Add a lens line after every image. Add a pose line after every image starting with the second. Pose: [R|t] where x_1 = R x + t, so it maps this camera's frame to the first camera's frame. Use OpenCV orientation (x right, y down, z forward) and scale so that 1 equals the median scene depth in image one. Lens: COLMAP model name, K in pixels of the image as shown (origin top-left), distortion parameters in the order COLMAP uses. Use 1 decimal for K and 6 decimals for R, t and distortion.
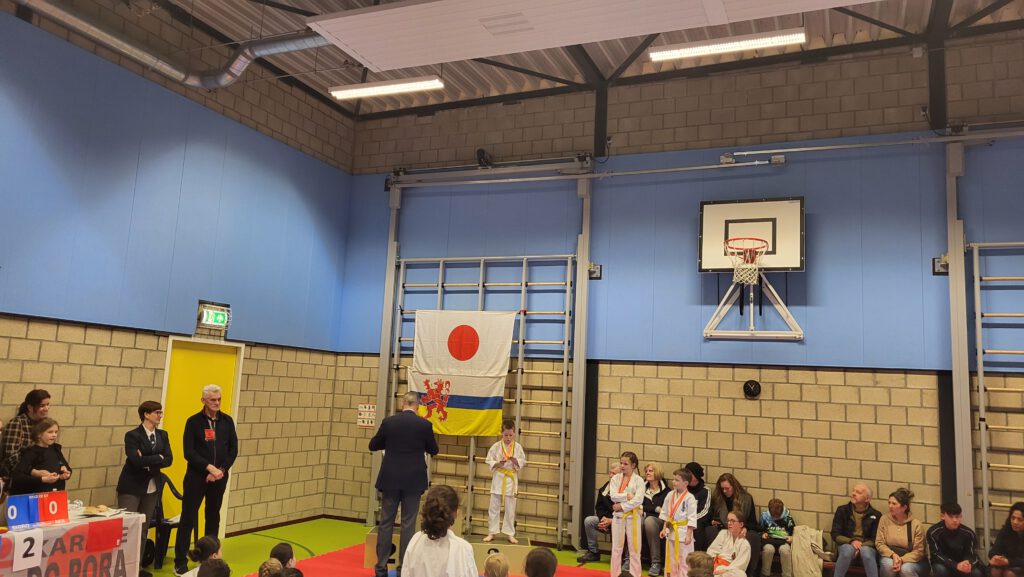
lens RADIAL K [[788.9, 0, 511.7], [0, 788.9, 278.3], [0, 0, 1]] dist [0.056702, -0.046249]
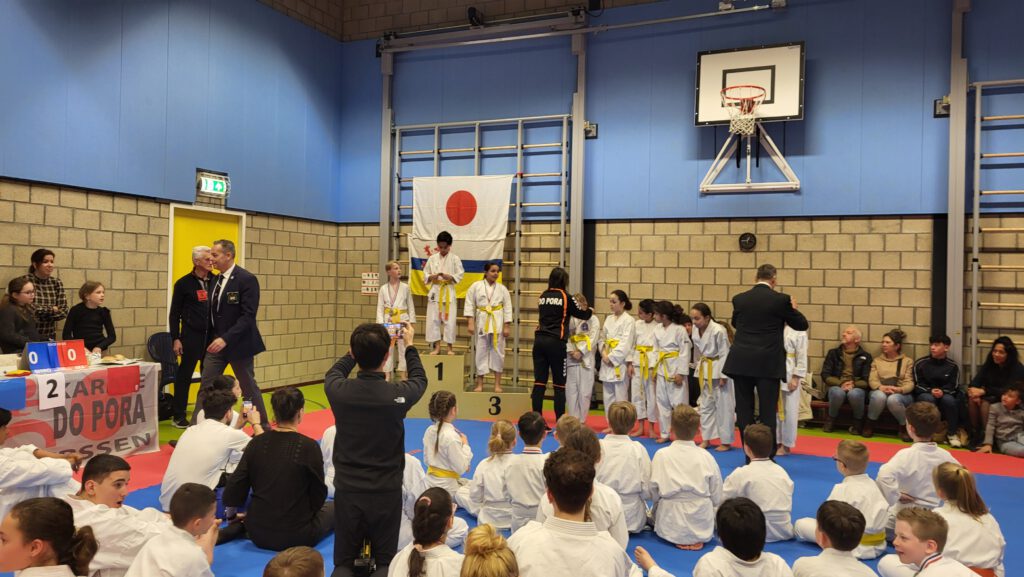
lens RADIAL K [[790.5, 0, 502.4], [0, 790.5, 278.0], [0, 0, 1]] dist [0.053498, -0.046425]
pose [[0.999367, -0.027172, -0.022961, 0.012701], [0.030074, 0.990074, 0.137295, 0.035107], [0.019002, -0.137898, 0.990264, -0.010812]]
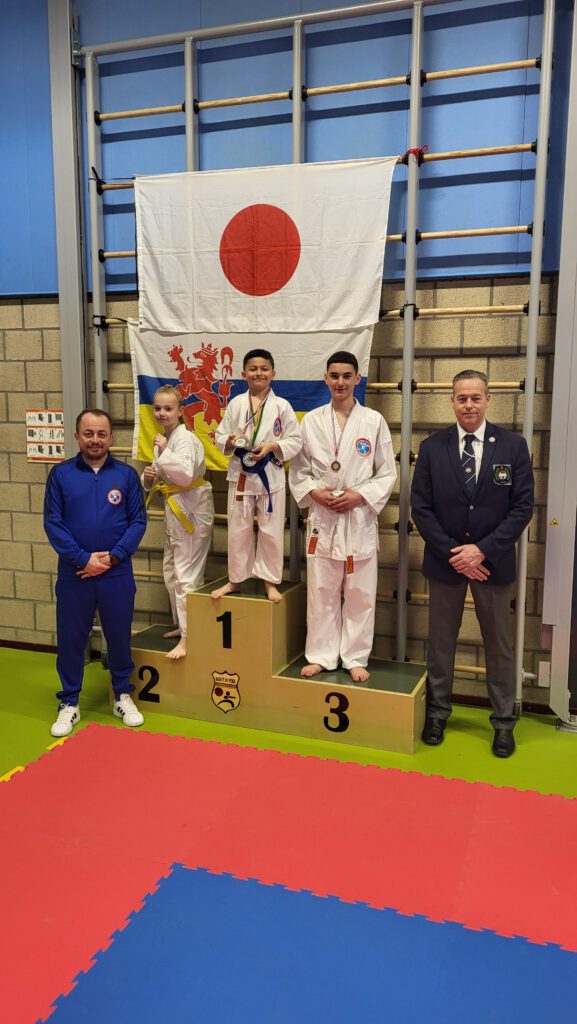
lens RADIAL K [[790.5, 0, 282.1], [0, 790.5, 511.8], [0, 0, 1]] dist [0.053498, -0.046425]
pose [[0.996629, -0.052057, 0.063408, -0.088359], [0.032273, 0.959355, 0.280350, 0.102866], [-0.075425, -0.277359, 0.957801, 0.606255]]
